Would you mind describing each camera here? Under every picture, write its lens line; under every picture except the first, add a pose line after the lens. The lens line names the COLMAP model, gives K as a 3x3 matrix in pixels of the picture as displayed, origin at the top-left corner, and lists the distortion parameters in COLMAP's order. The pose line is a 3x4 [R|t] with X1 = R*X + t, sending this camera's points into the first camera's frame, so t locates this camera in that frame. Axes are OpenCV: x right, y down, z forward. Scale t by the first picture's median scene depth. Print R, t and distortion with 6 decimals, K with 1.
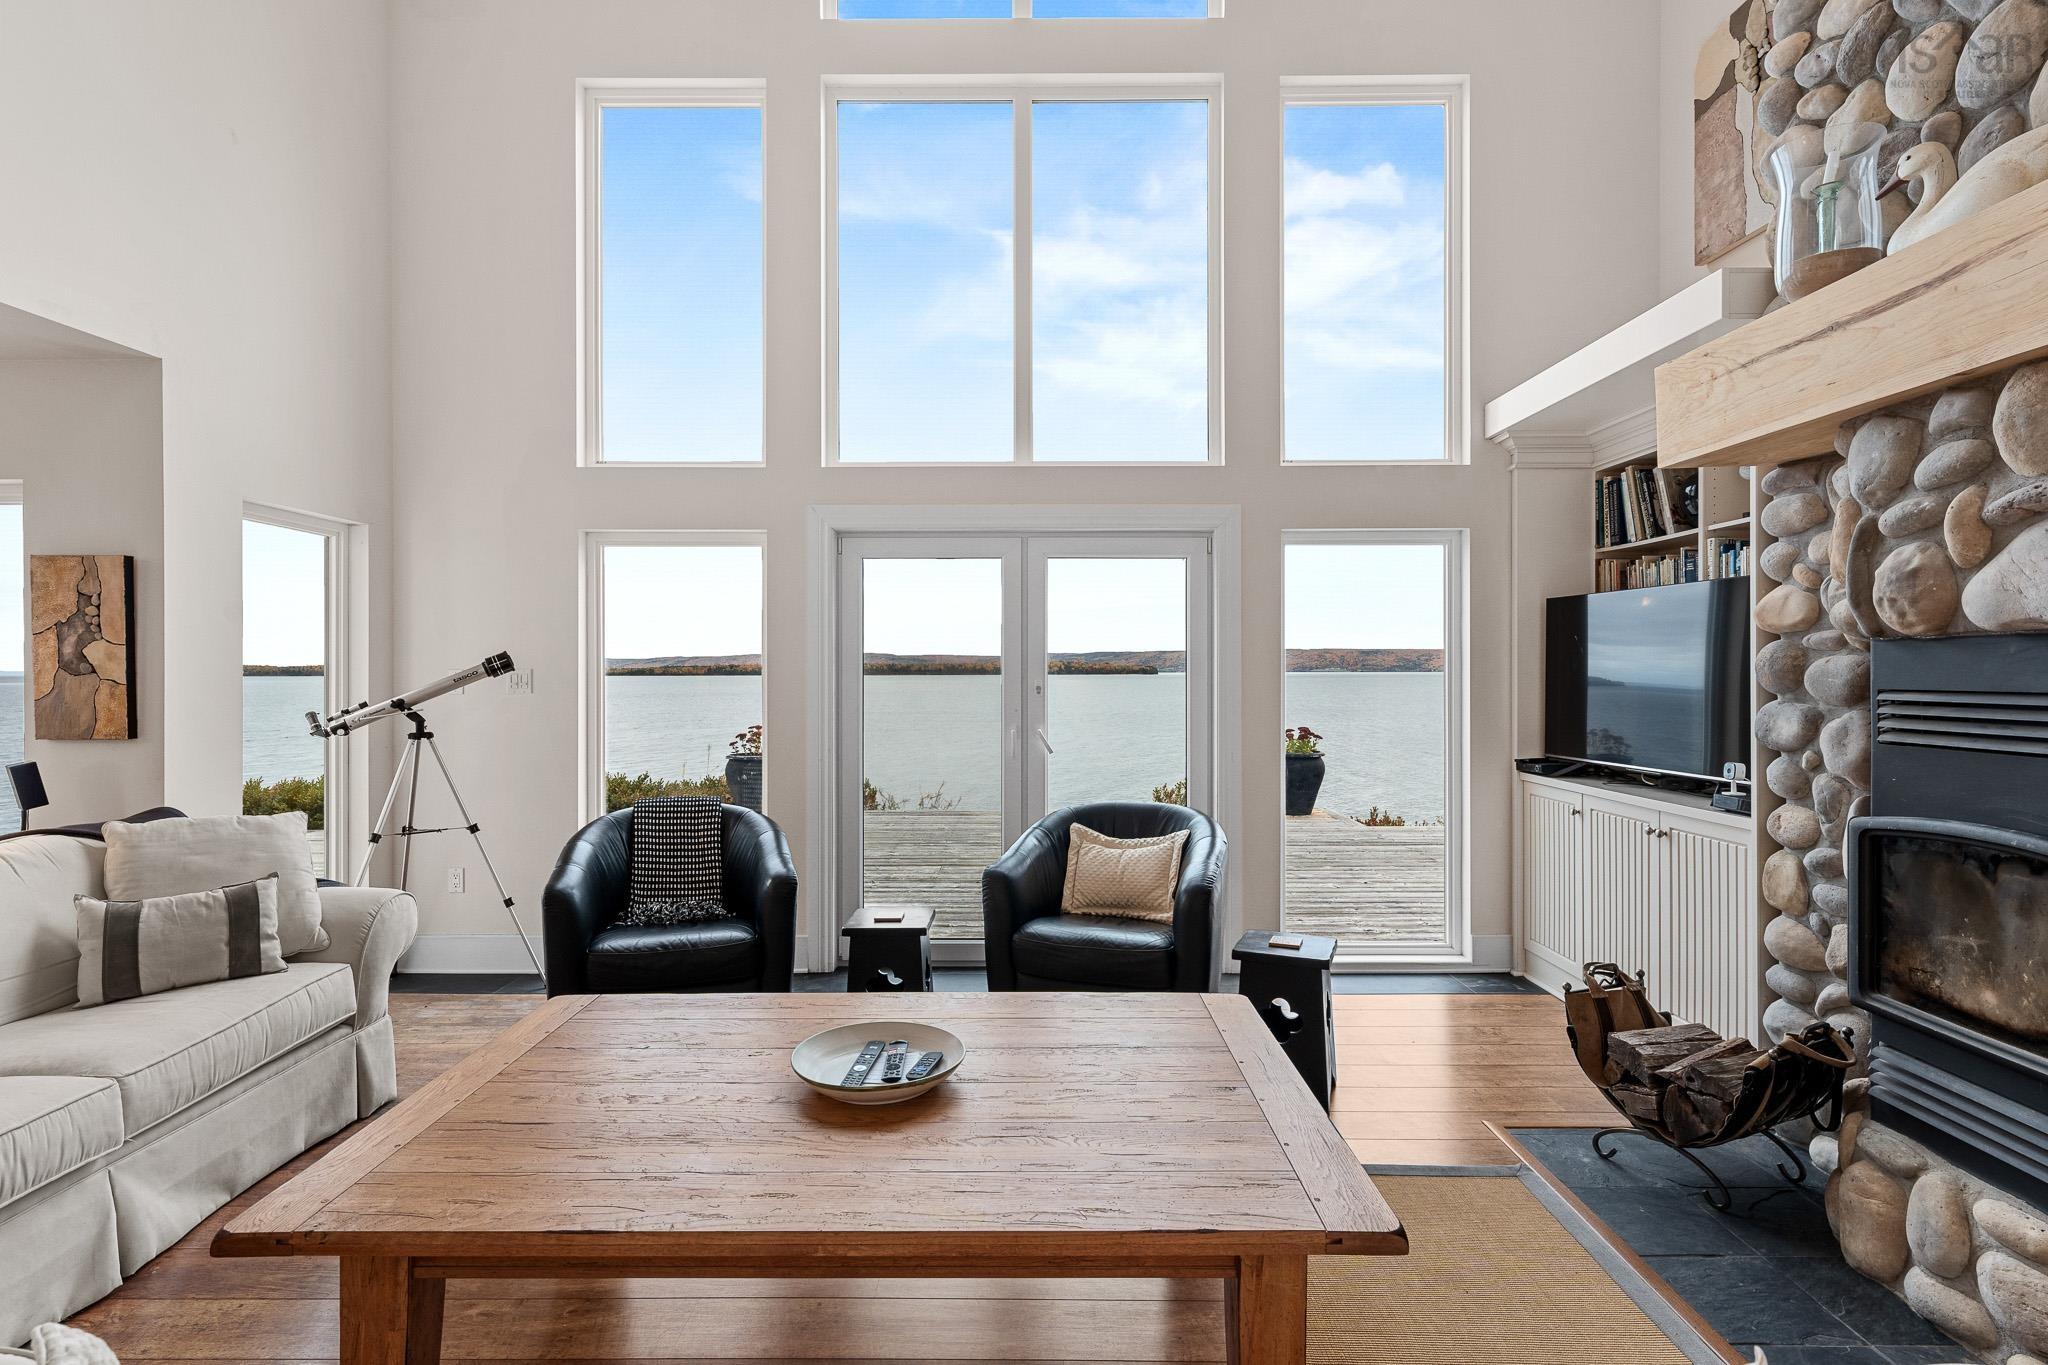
lens RADIAL K [[994.9, 0, 1033.8], [0, 994.9, 675.4], [0, 0, 1]] dist [0.002543, -0.001362]
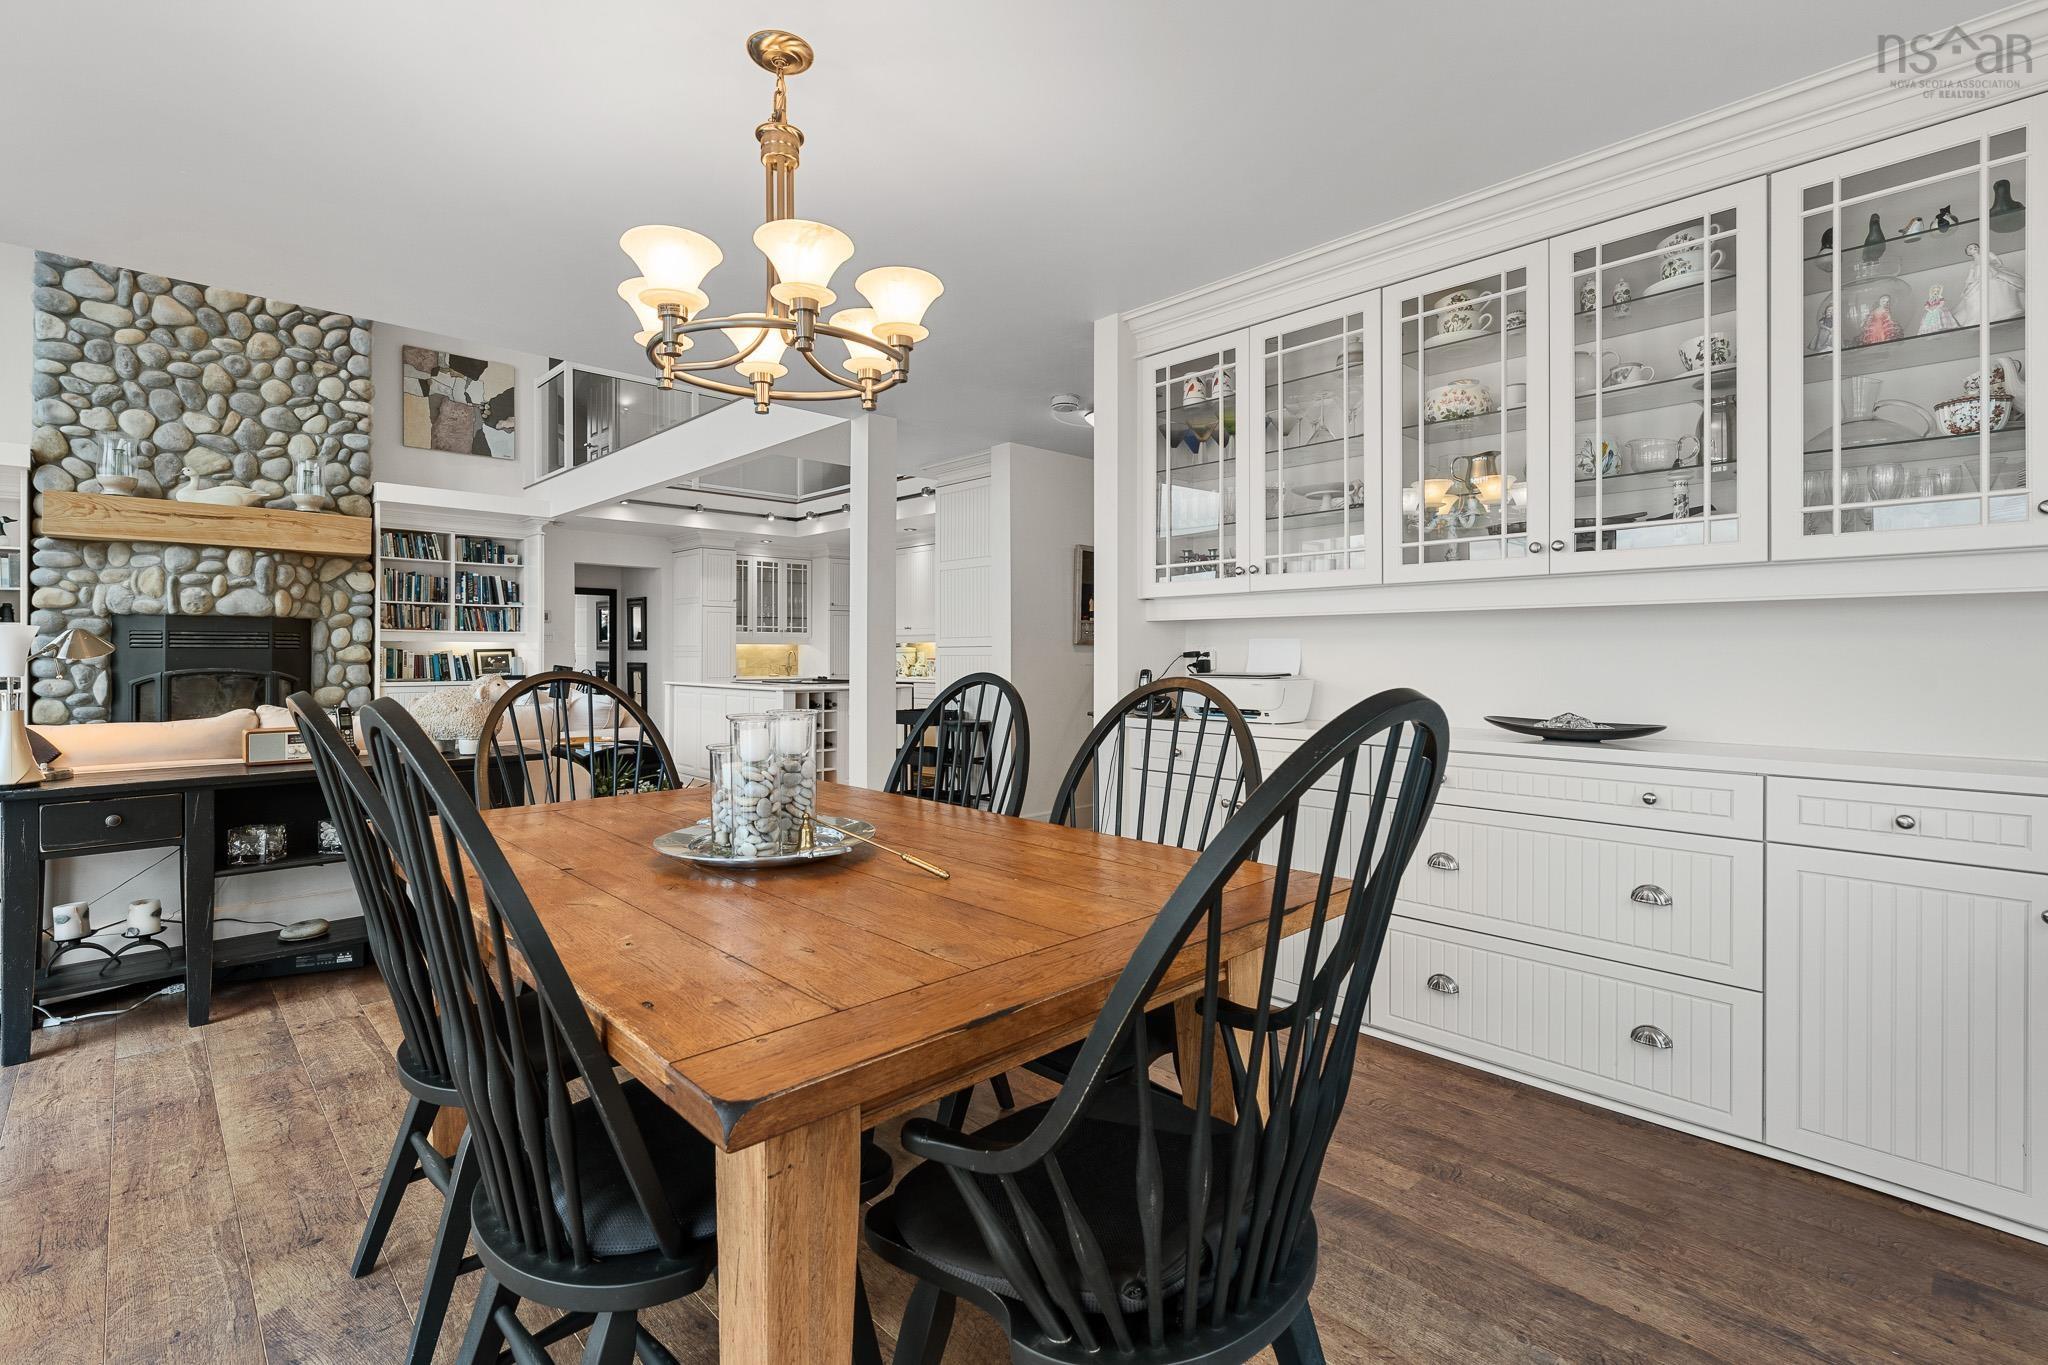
lens RADIAL K [[920.4, 0, 1004.2], [0, 920.4, 652.8], [0, 0, 1]] dist [0.000550, 0.000025]
pose [[-0.680006, 0.003867, 0.733197, -2.386876], [0.004889, 0.999988, -0.000740, 0.075777], [-0.733191, 0.003081, -0.680016, 0.815910]]
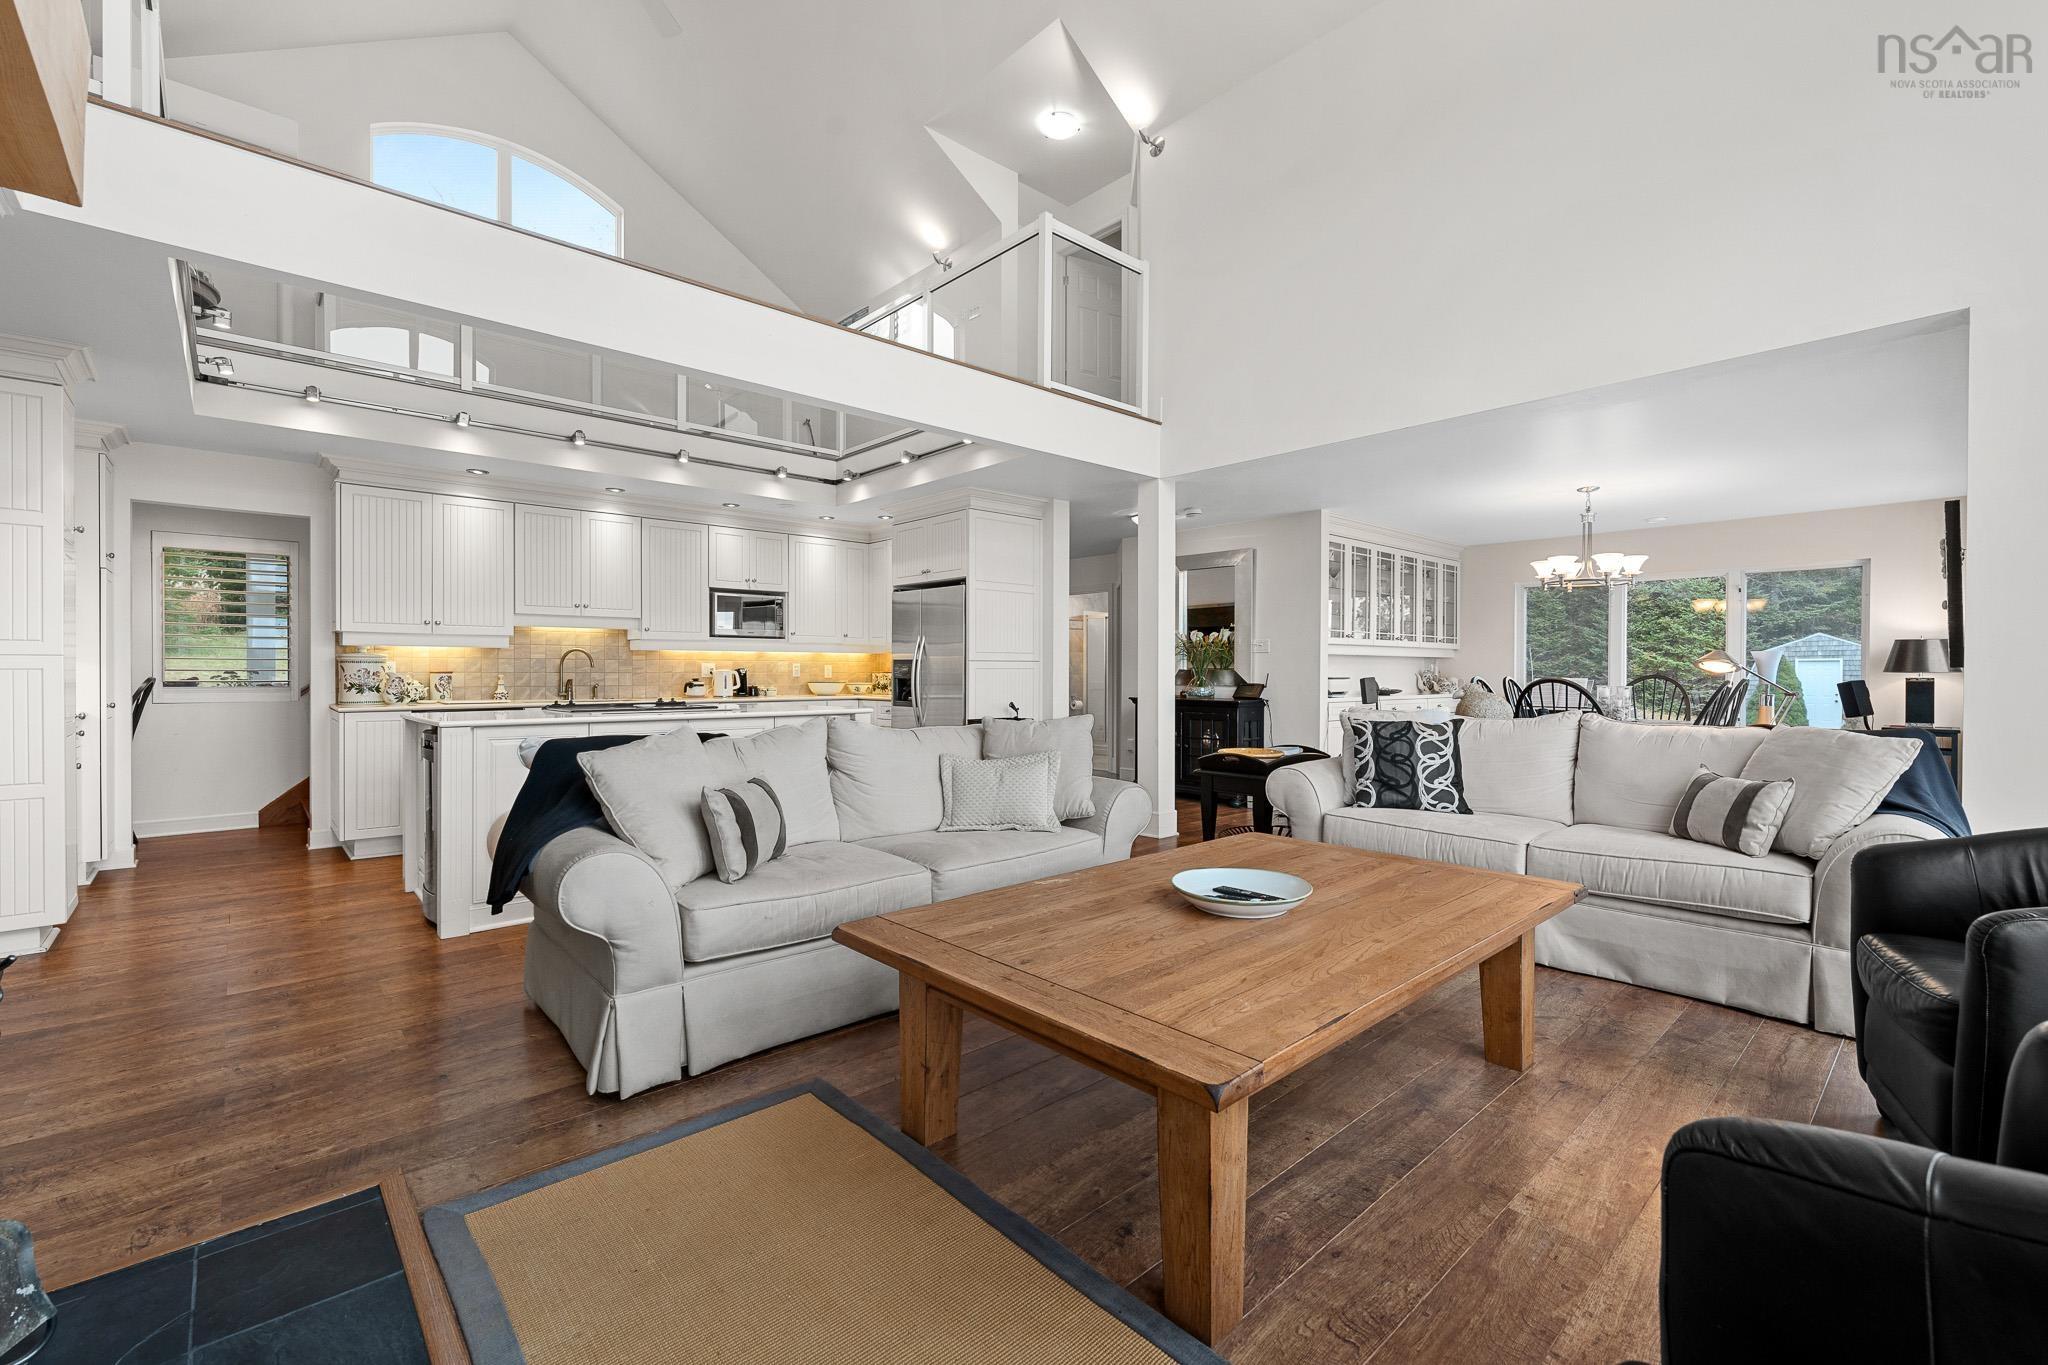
lens RADIAL K [[861.9, 0, 1028.2], [0, 861.9, 675.6], [0, 0, 1]] dist [0.003879, 0.000204]
pose [[-0.746964, 0.005944, -0.664838, 0.544929], [-0.003076, 0.999918, 0.012396, 0.071142], [0.664857, 0.011304, -0.746885, 1.152271]]
